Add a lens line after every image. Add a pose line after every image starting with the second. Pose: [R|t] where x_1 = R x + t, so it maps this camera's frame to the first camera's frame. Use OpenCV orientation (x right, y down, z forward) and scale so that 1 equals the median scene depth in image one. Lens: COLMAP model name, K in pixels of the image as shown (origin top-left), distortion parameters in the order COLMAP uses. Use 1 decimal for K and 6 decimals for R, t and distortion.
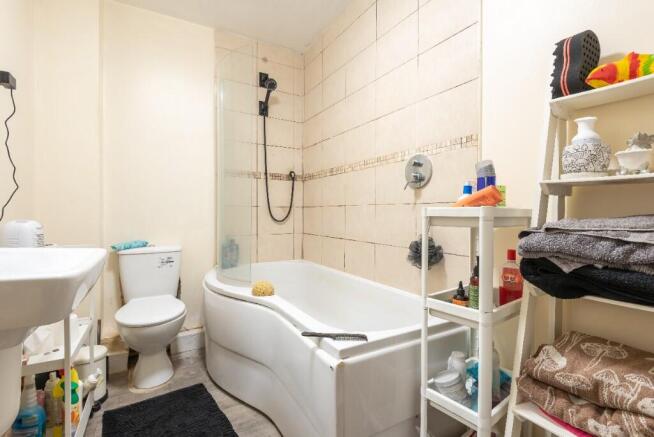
lens RADIAL K [[321.2, 0, 324.1], [0, 321.2, 217.3], [0, 0, 1]] dist [0.025324, -0.001138]
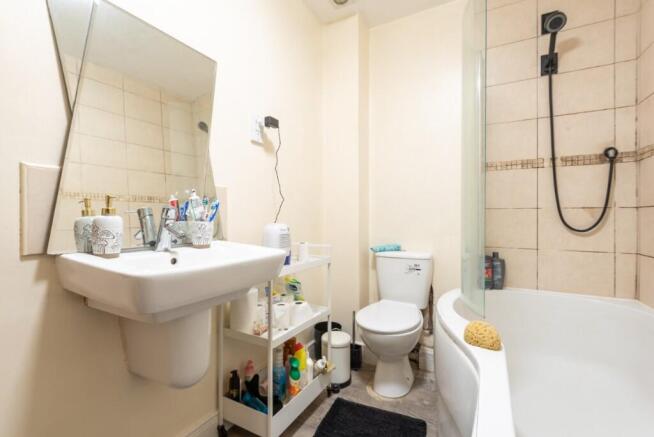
lens RADIAL K [[295.0, 0, 328.8], [0, 295.0, 216.1], [0, 0, 1]] dist [0.026234, -0.007473]
pose [[0.512403, -0.006355, -0.858722, 0.115637], [-0.010443, 0.999853, -0.013631, -0.003236], [0.858682, 0.015952, 0.512261, 0.284925]]
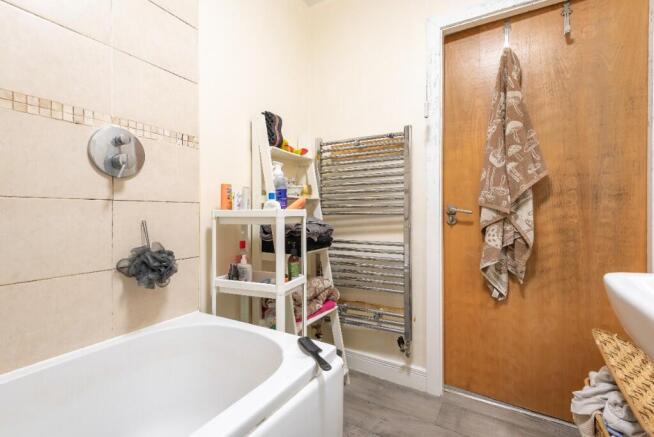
lens RADIAL K [[295.0, 0, 327.2], [0, 295.0, 217.1], [0, 0, 1]] dist [0.026234, -0.007473]
pose [[-0.484807, -0.010748, 0.874555, -0.578845], [0.013630, 0.999710, 0.019842, -0.016246], [-0.874515, 0.021540, -0.484520, 1.132335]]
